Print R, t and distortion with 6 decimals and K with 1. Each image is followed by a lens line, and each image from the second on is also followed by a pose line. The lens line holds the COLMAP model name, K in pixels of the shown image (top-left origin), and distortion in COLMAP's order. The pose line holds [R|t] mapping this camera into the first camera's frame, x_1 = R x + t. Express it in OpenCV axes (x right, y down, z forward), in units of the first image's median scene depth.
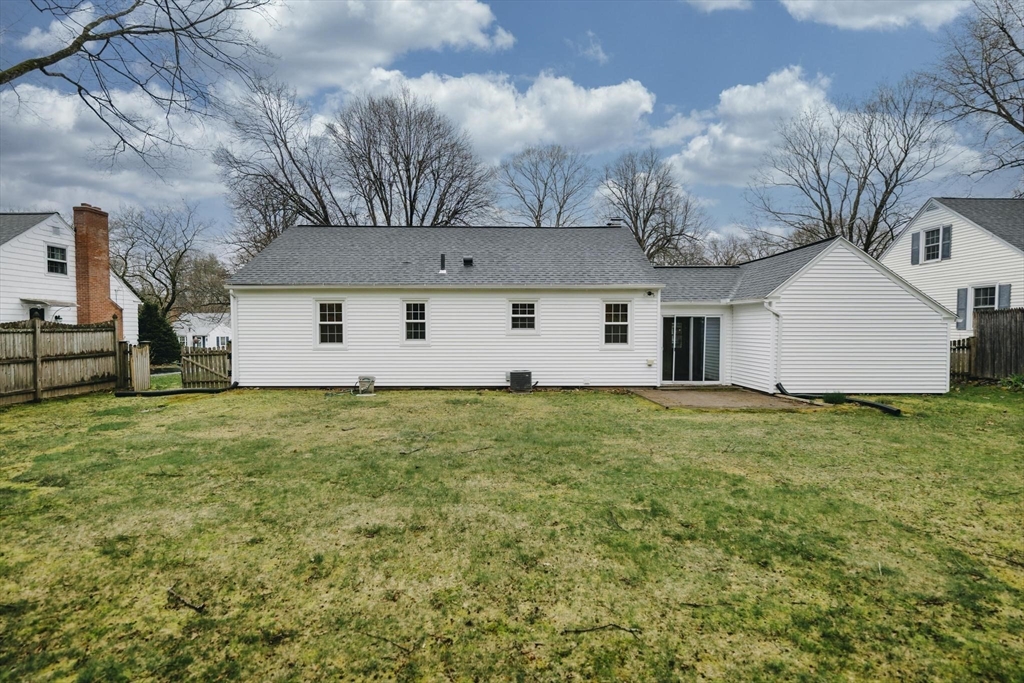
lens RADIAL K [[491.4, 0, 512.8], [0, 491.4, 355.3], [0, 0, 1]] dist [0.000823, 0.000036]
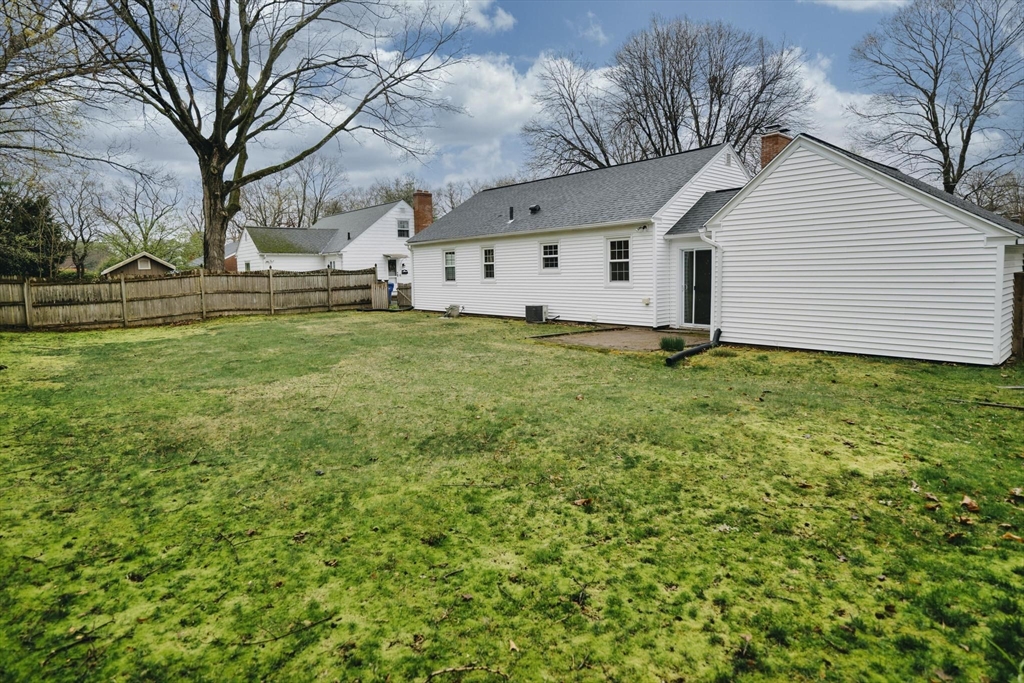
lens RADIAL K [[555.9, 0, 512.0], [0, 555.9, 341.5], [0, 0, 1]] dist [0.002651, 0.000367]
pose [[0.637075, 0.083935, -0.766218, 0.952383], [-0.015915, 0.995274, 0.095794, -0.006982], [0.770637, -0.048834, 0.635400, 0.117694]]
